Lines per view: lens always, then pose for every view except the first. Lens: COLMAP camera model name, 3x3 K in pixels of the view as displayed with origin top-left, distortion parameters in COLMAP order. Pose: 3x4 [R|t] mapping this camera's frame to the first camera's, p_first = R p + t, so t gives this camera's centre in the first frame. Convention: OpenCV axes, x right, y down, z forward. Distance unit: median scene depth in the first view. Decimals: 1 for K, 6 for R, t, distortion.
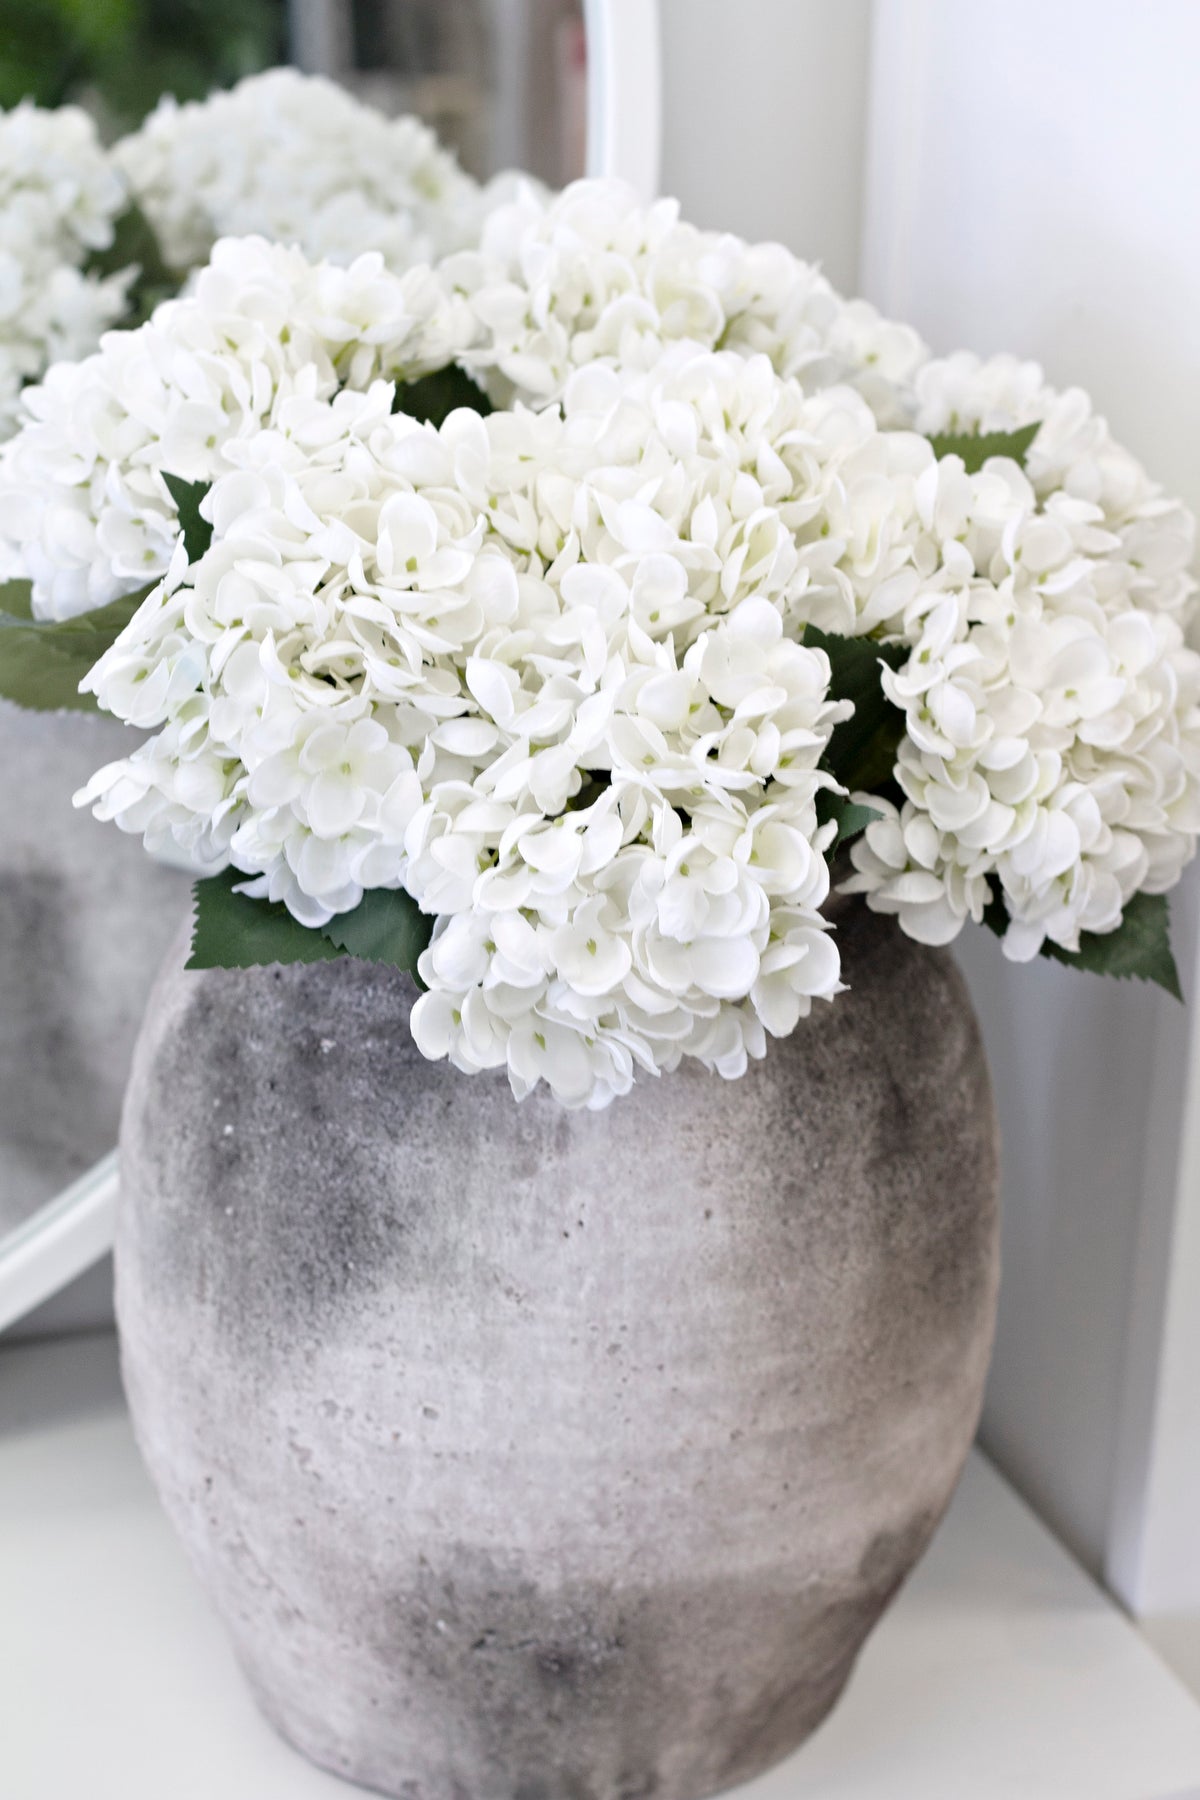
lens RADIAL K [[4859.3, 0, 600.0], [0, 4859.3, 900.0], [0, 0, 1]] dist [-0.155293, -0.279368]
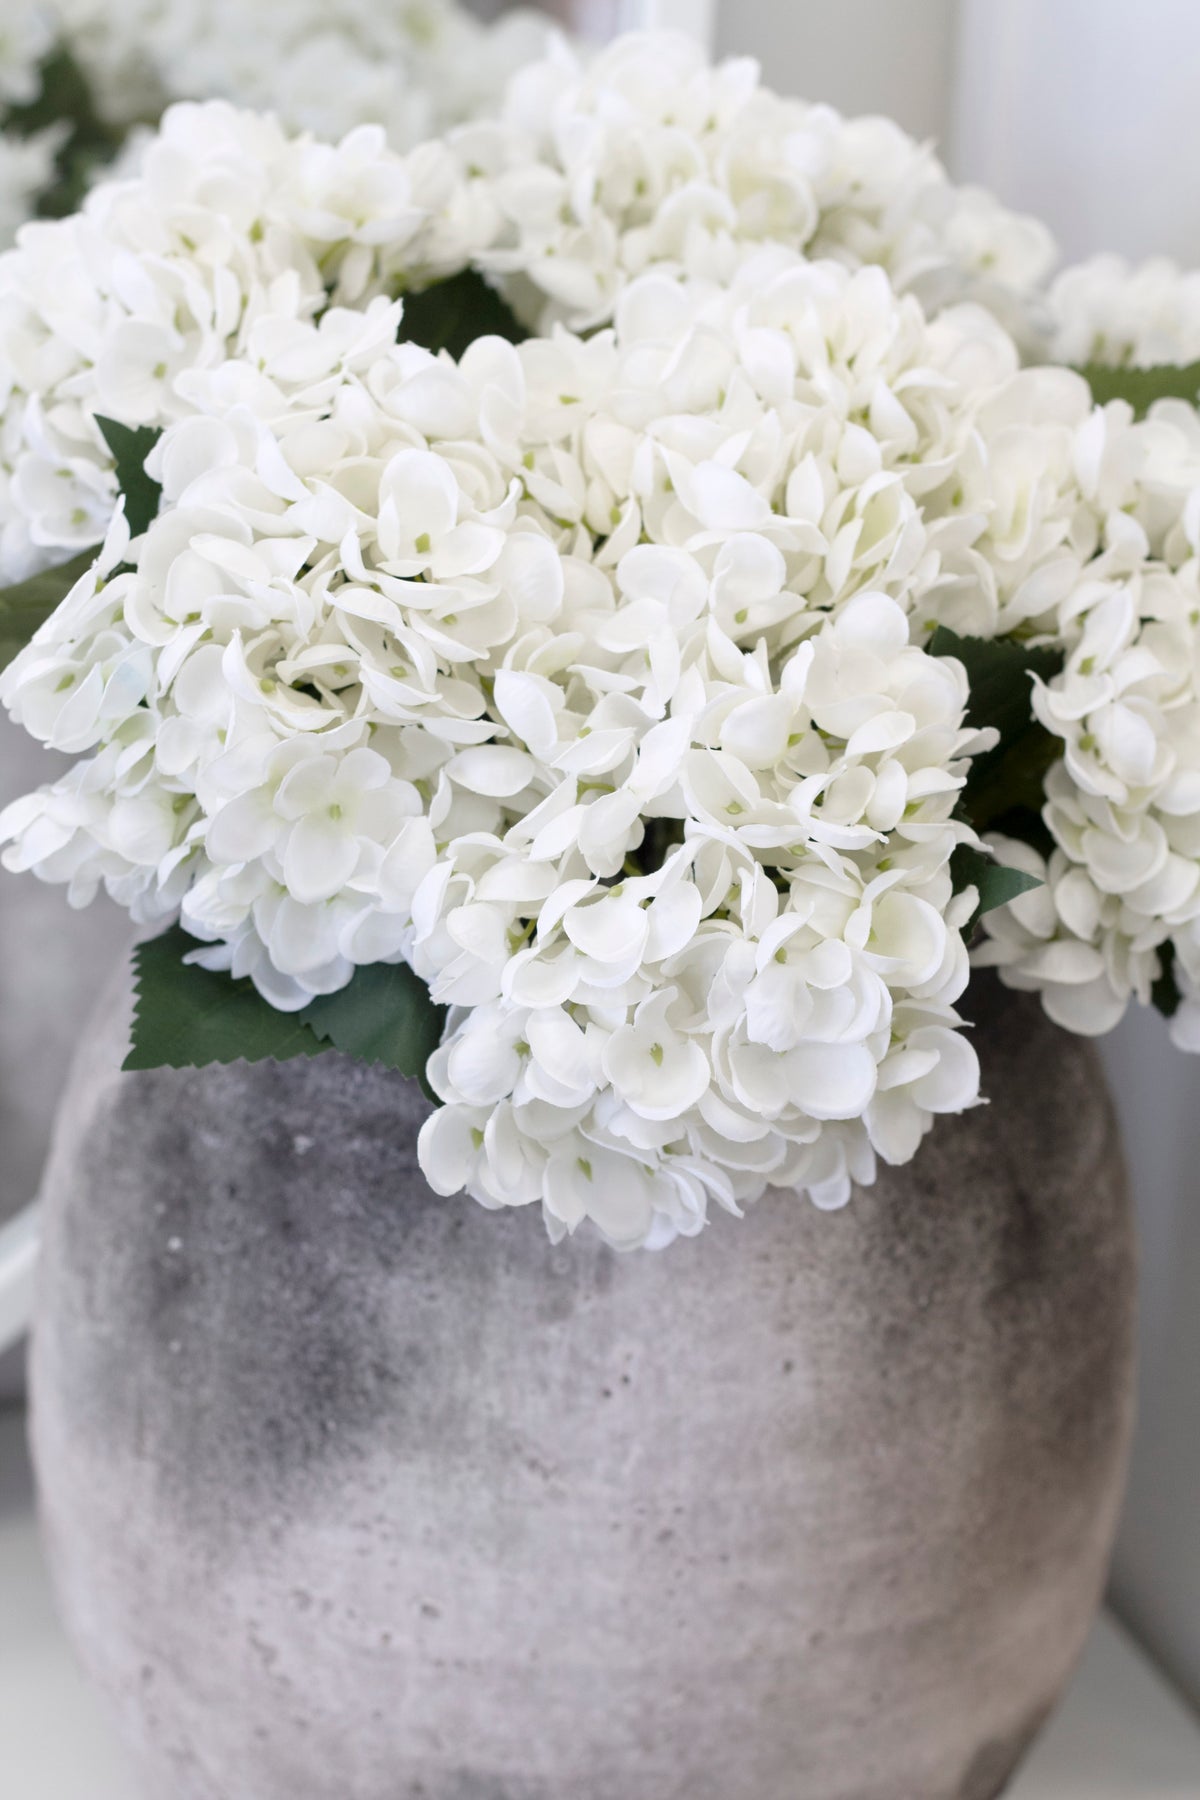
lens RADIAL K [[4859.3, 0, 600.0], [0, 4859.3, 900.0], [0, 0, 1]] dist [-0.155293, -0.279368]
pose [[0.999842, 0.010421, 0.014433, -0.020103], [-0.010957, 0.999233, 0.037586, -0.039459], [-0.014030, -0.037738, 0.999189, 0.221322]]
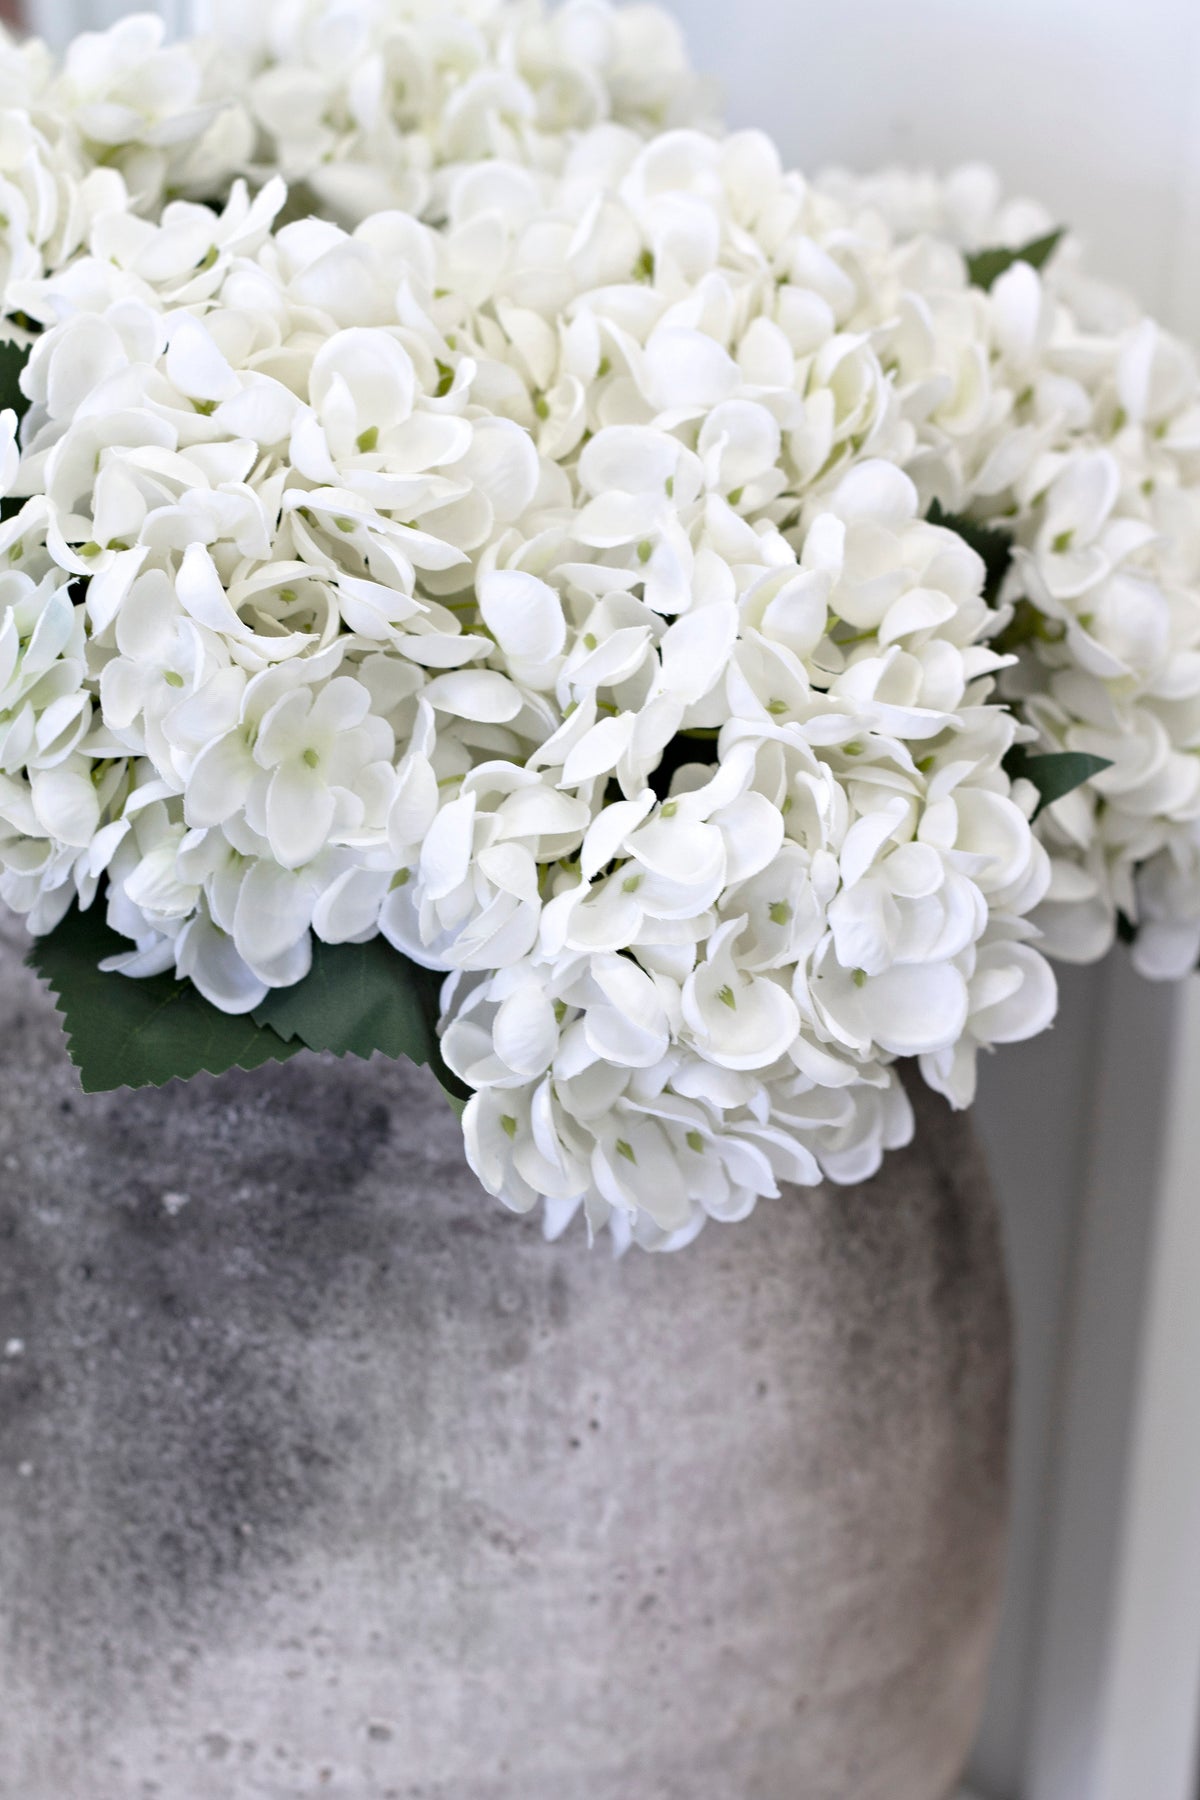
lens RADIAL K [[4811.8, 0, 774.4], [0, 4811.8, 899.9], [0, 0, 1]] dist [-0.120486, -0.017667]
pose [[0.947313, -0.085312, 0.308740, -0.178663], [0.094576, 0.995403, -0.015137, 0.006552], [-0.306029, 0.043538, 0.951026, 0.352349]]
